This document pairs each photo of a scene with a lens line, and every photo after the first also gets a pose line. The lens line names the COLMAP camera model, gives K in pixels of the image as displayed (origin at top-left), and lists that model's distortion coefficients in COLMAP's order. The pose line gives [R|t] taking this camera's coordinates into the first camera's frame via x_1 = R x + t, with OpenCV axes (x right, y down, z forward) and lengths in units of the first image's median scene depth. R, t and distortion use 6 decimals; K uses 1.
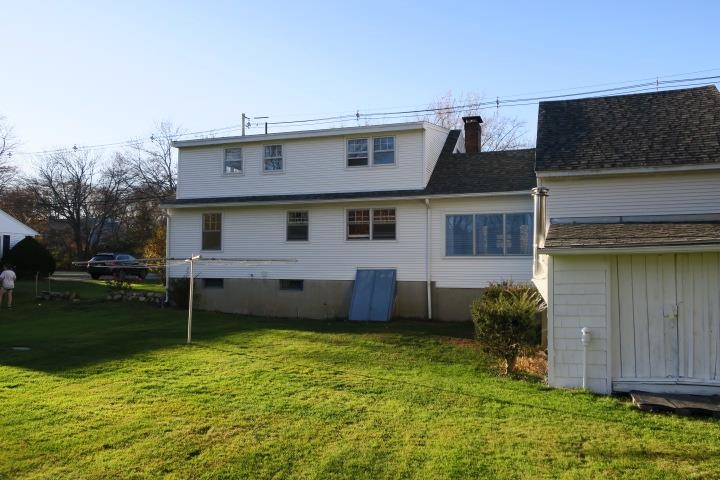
lens RADIAL K [[566.7, 0, 360.0], [0, 566.7, 240.0], [0, 0, 1]] dist [-0.035560, 0.003303]
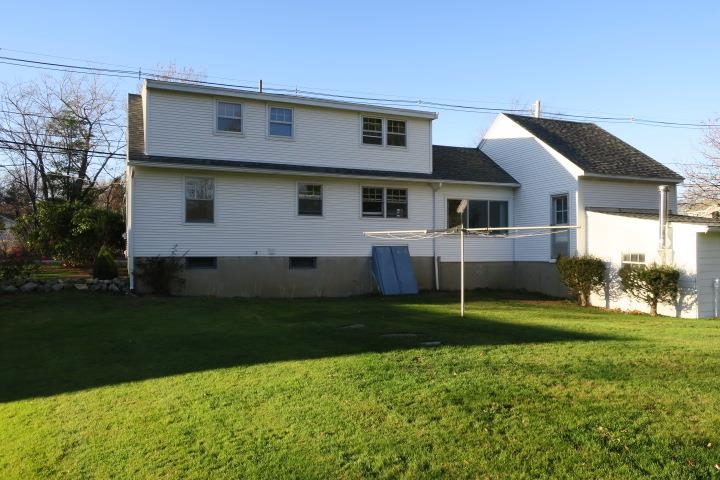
lens RADIAL K [[566.7, 0, 360.0], [0, 566.7, 240.0], [0, 0, 1]] dist [-0.035560, 0.003303]
pose [[0.732769, 0.003470, 0.680469, -0.710170], [-0.036346, 0.998759, 0.034047, 0.006986], [-0.679506, -0.049680, 0.731986, 0.260303]]
